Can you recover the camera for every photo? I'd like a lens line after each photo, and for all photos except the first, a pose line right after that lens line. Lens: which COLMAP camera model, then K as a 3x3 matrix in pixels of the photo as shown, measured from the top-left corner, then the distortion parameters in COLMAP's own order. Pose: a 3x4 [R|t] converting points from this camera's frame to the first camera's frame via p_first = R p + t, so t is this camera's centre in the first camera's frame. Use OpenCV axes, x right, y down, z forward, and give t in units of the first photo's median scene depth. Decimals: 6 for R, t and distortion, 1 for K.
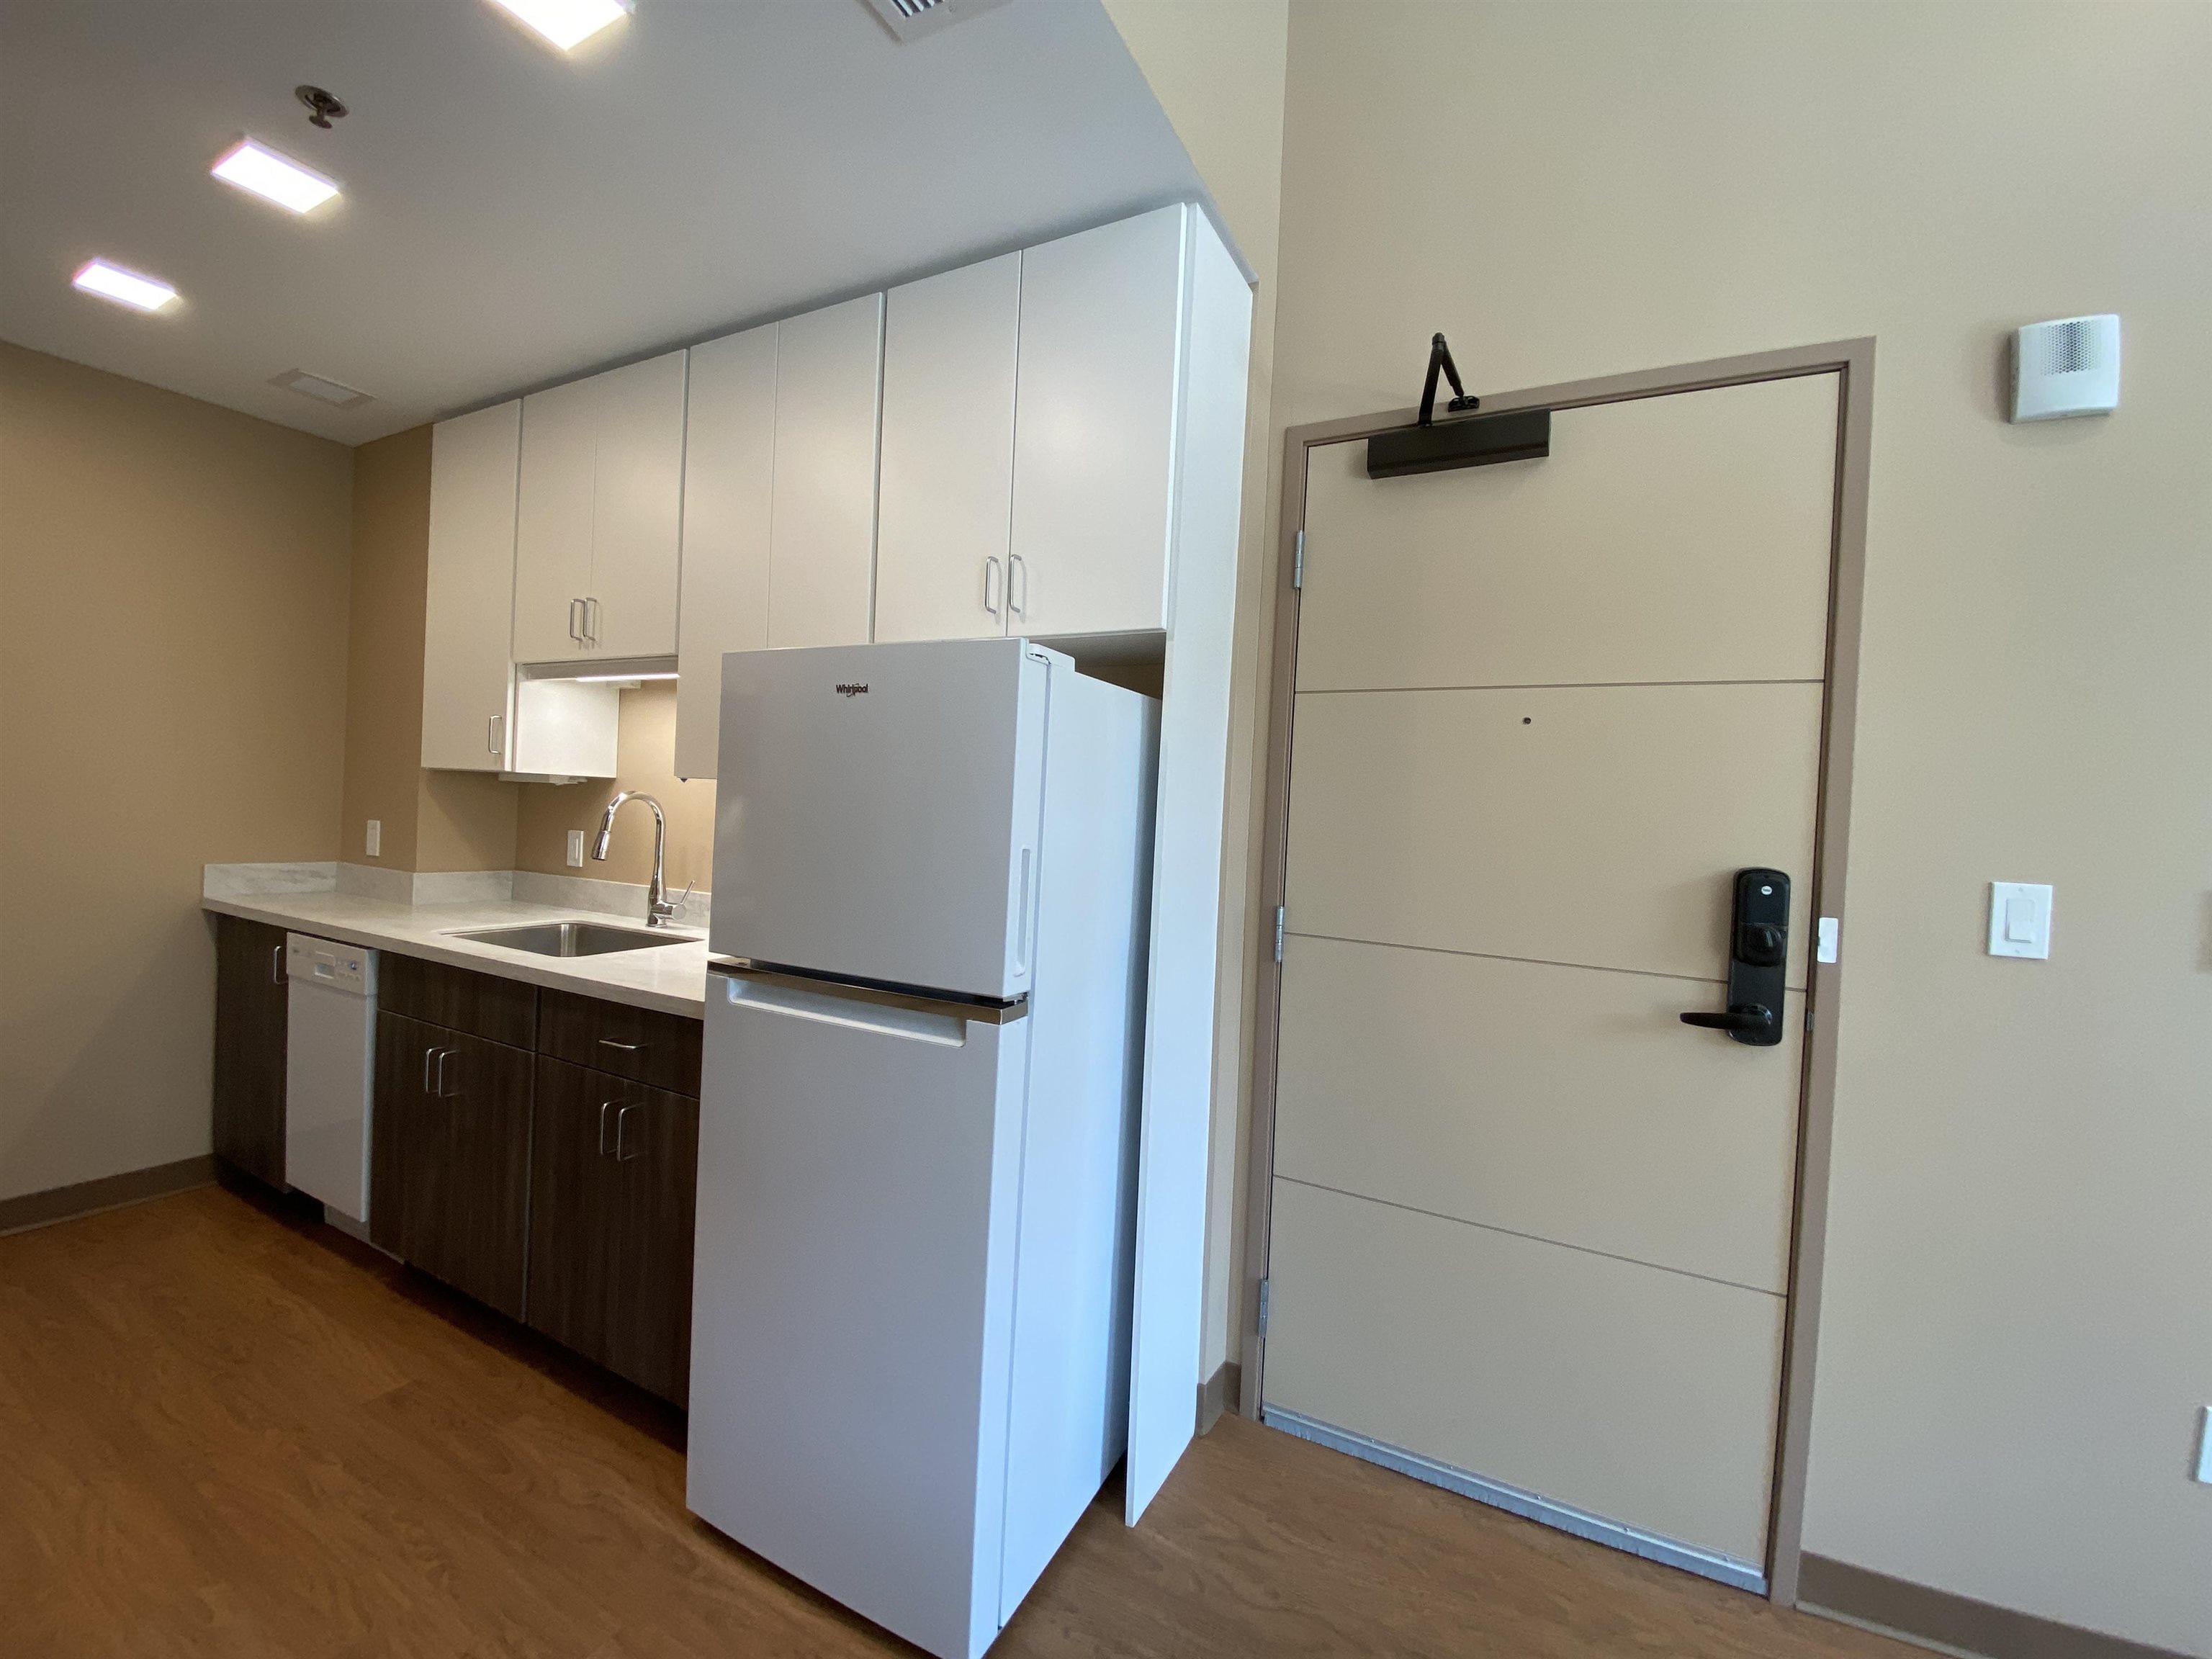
lens RADIAL K [[897.5, 0, 1095.3], [0, 897.5, 821.0], [0, 0, 1]] dist [0.013622, -0.016526]
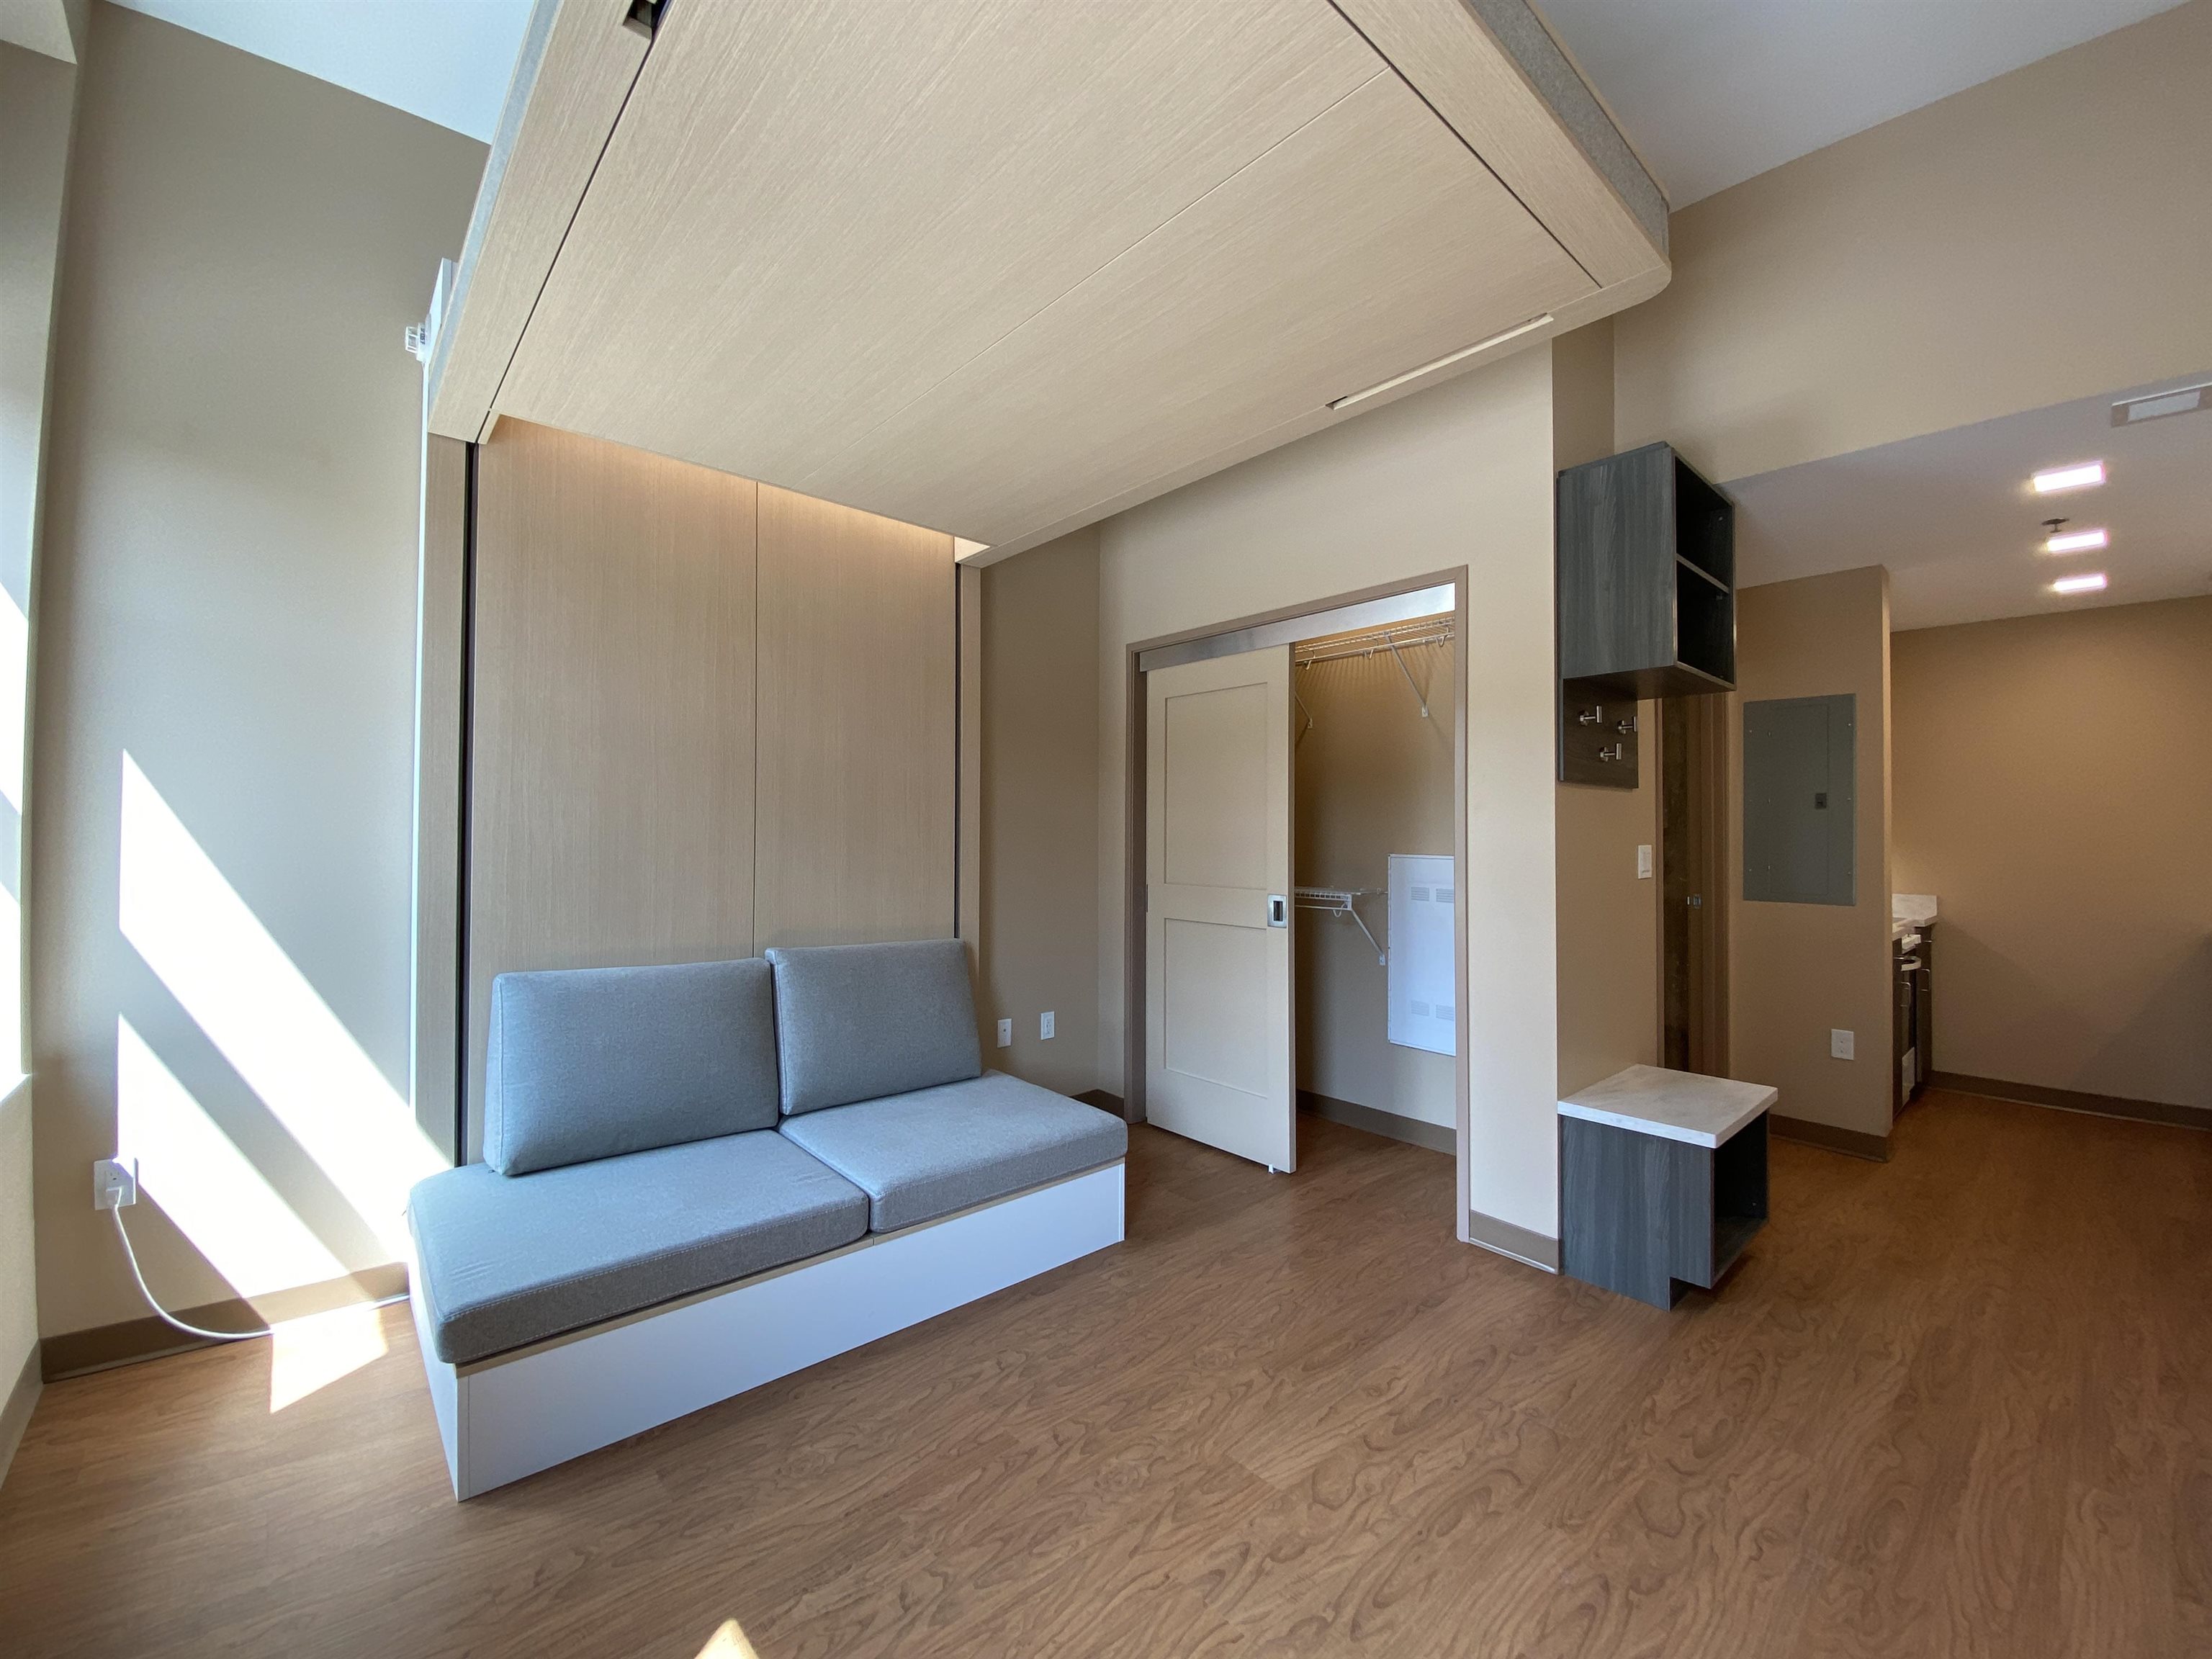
lens RADIAL K [[897.5, 0, 1100.0], [0, 897.5, 822.1], [0, 0, 1]] dist [0.013622, -0.016526]
pose [[-0.353779, -0.062872, -0.933213, 1.164551], [-0.032847, 0.997958, -0.054782, 0.056115], [0.934752, 0.011272, -0.355122, -0.226857]]
